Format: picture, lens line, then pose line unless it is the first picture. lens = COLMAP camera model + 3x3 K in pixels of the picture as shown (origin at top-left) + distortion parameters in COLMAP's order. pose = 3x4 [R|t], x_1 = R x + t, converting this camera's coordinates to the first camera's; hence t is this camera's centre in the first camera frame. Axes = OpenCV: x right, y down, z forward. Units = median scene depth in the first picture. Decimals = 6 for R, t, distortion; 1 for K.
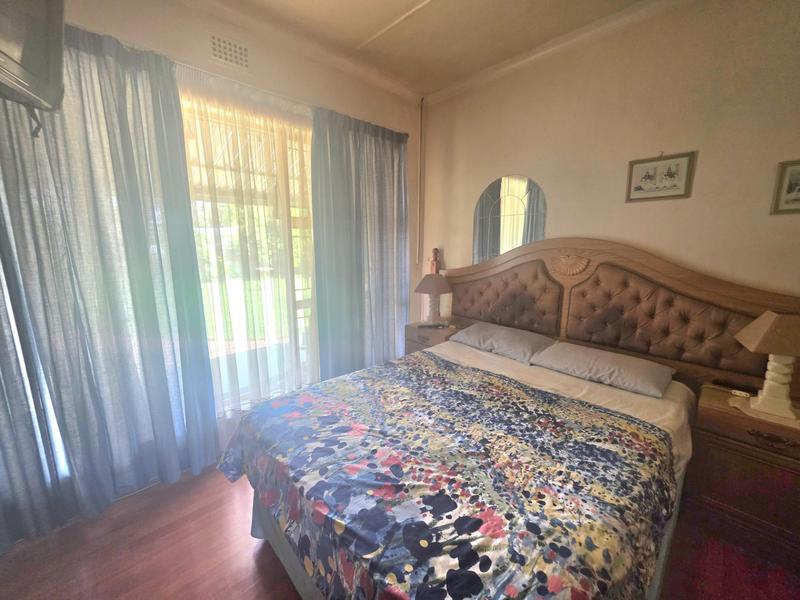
lens RADIAL K [[317.4, 0, 380.9], [0, 317.4, 299.7], [0, 0, 1]] dist [-0.001345, -0.000085]
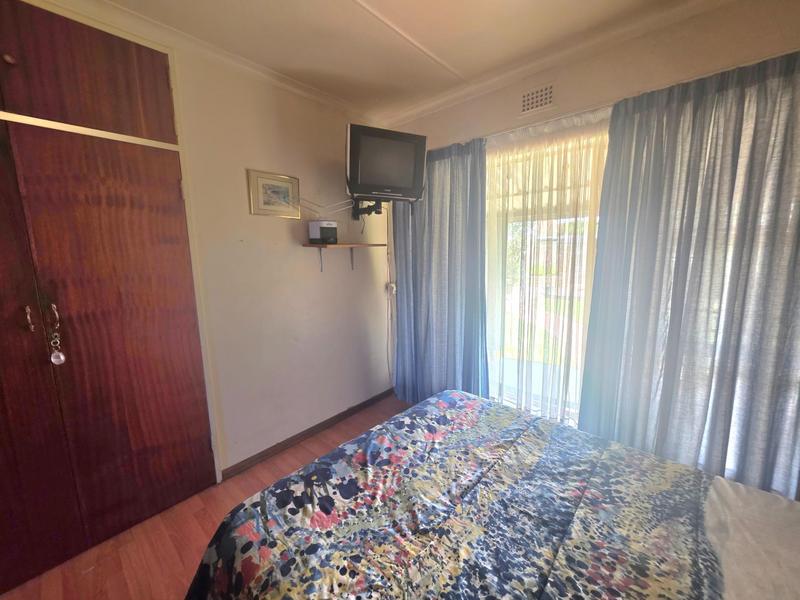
lens RADIAL K [[325.4, 0, 395.7], [0, 325.4, 303.6], [0, 0, 1]] dist [0.000308, 0.000115]
pose [[0.086158, 0.156187, -0.983963, 1.214524], [-0.156336, 0.977519, 0.141475, -0.224335], [0.983939, 0.141639, 0.108639, 0.880696]]
